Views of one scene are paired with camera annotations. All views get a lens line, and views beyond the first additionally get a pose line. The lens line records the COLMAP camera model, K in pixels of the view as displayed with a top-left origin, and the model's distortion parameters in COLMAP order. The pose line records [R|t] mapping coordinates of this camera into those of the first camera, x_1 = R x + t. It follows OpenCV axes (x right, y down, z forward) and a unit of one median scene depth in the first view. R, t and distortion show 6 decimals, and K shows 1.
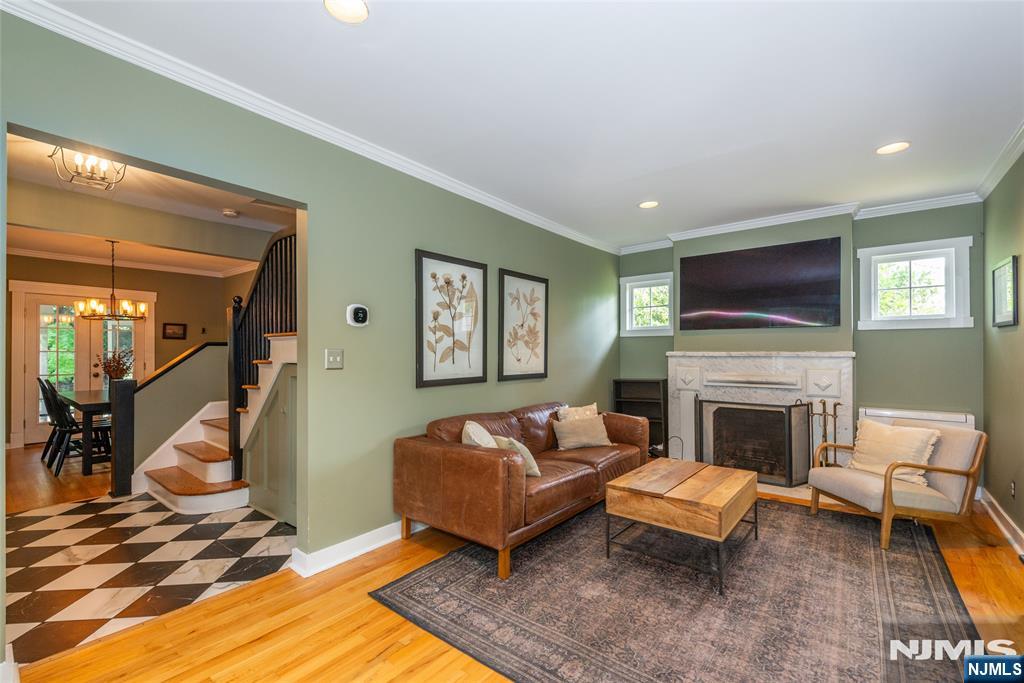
lens RADIAL K [[439.5, 0, 514.0], [0, 439.5, 347.3], [0, 0, 1]] dist [0.002490, 0.000248]
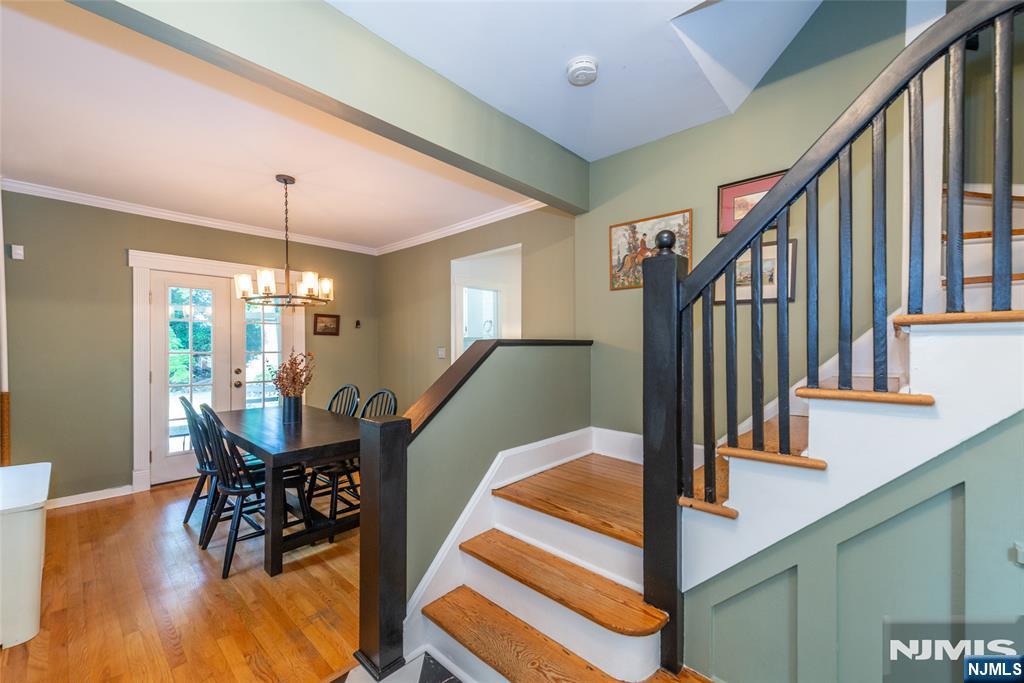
lens RADIAL K [[404.4, 0, 509.1], [0, 404.4, 342.9], [0, 0, 1]] dist [0.011039, -0.000835]
pose [[0.997952, -0.001421, -0.063959, -0.628128], [0.001710, 0.999989, 0.004457, -0.011242], [0.063952, -0.004557, 0.997943, 0.490137]]
